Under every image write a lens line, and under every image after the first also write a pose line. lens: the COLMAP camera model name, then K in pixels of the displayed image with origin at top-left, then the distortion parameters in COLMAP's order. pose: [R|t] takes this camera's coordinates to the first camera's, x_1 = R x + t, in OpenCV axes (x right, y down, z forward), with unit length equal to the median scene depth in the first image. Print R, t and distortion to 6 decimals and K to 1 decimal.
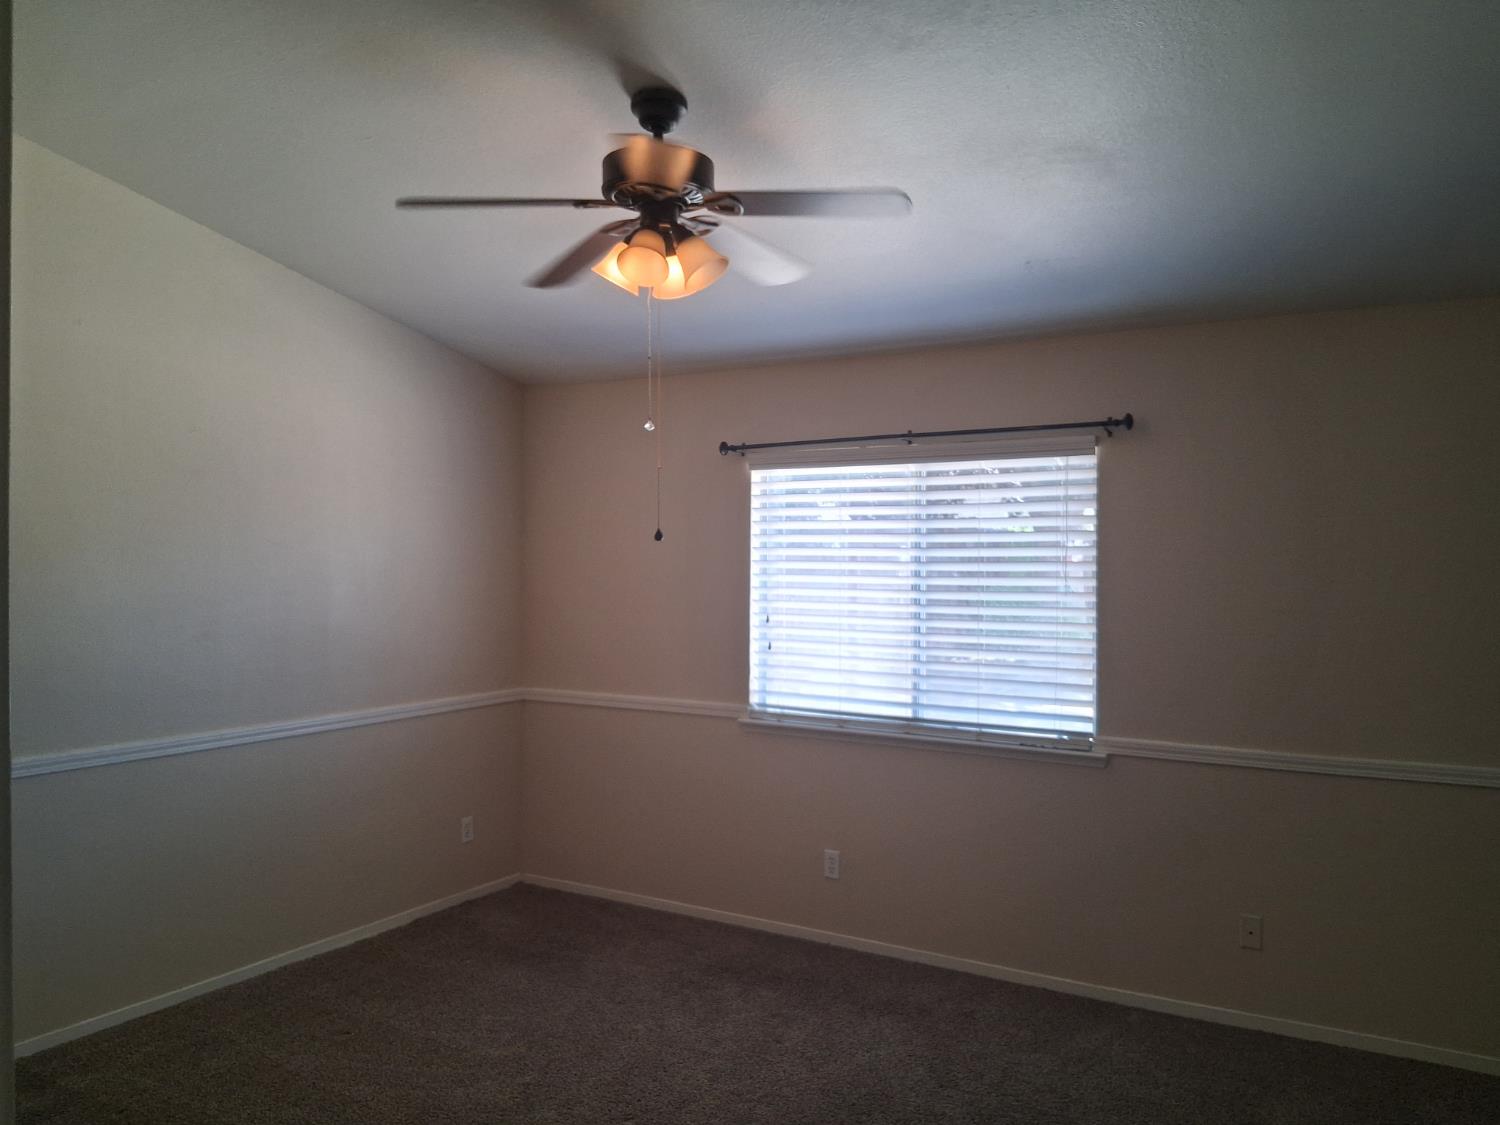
lens RADIAL K [[1134.0, 0, 754.1], [0, 1134.0, 547.0], [0, 0, 1]] dist [0.018399, -0.057807]
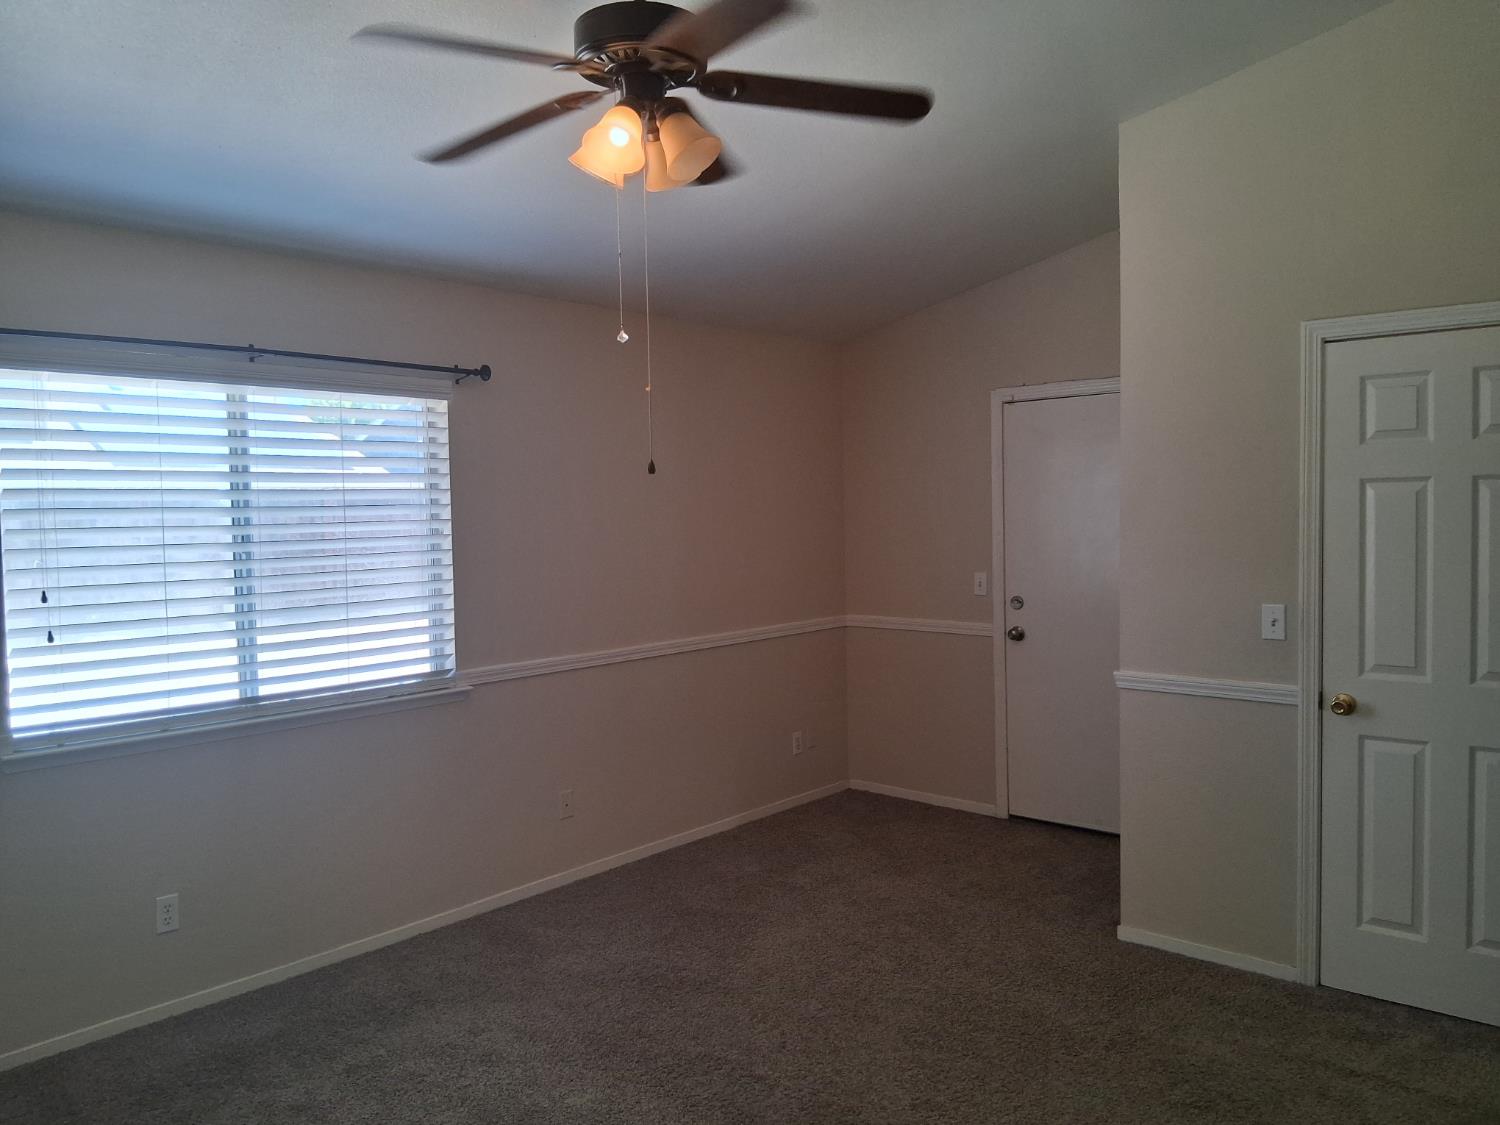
lens RADIAL K [[1134.0, 0, 747.5], [0, 1134.0, 568.4], [0, 0, 1]] dist [0.018399, -0.057807]
pose [[0.137164, -0.058563, 0.988816, -0.674375], [0.004205, 0.998276, 0.058540, 0.011418], [-0.990539, -0.003872, 0.137174, 0.582532]]
